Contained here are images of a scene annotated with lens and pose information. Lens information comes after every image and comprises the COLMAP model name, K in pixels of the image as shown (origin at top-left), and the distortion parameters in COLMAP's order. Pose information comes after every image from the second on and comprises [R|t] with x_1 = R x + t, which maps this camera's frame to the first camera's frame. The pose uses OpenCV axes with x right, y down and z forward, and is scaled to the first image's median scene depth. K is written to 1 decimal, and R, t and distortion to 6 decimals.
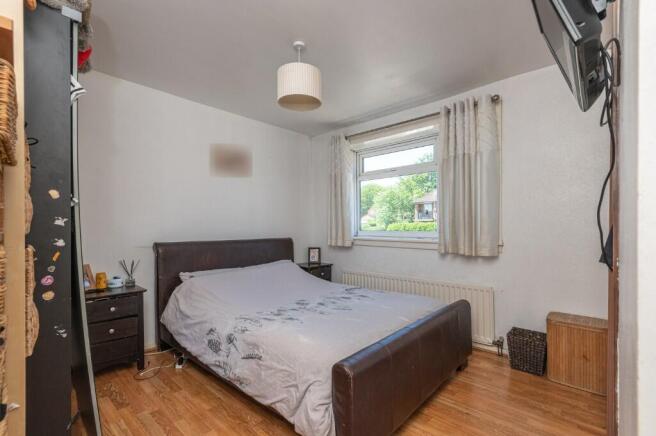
lens RADIAL K [[298.7, 0, 330.7], [0, 298.7, 227.7], [0, 0, 1]] dist [0.041246, -0.028294]
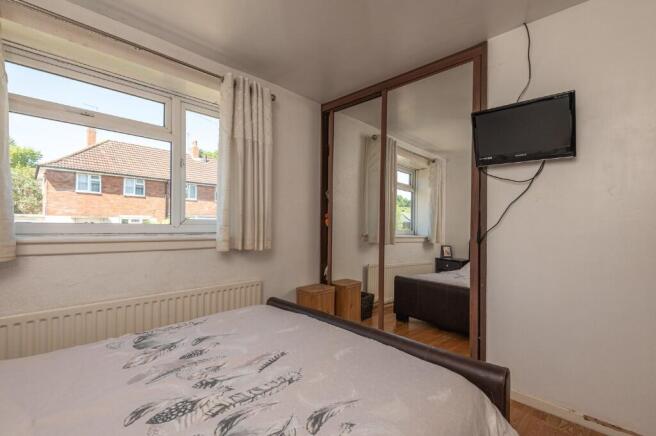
lens RADIAL K [[300.6, 0, 311.4], [0, 300.6, 218.4], [0, 0, 1]] dist [0.030561, -0.018061]
pose [[0.043124, 0.018705, 0.998895, -0.468918], [-0.013924, 0.999739, -0.018120, 0.006333], [-0.998973, -0.013127, 0.043373, 0.776834]]
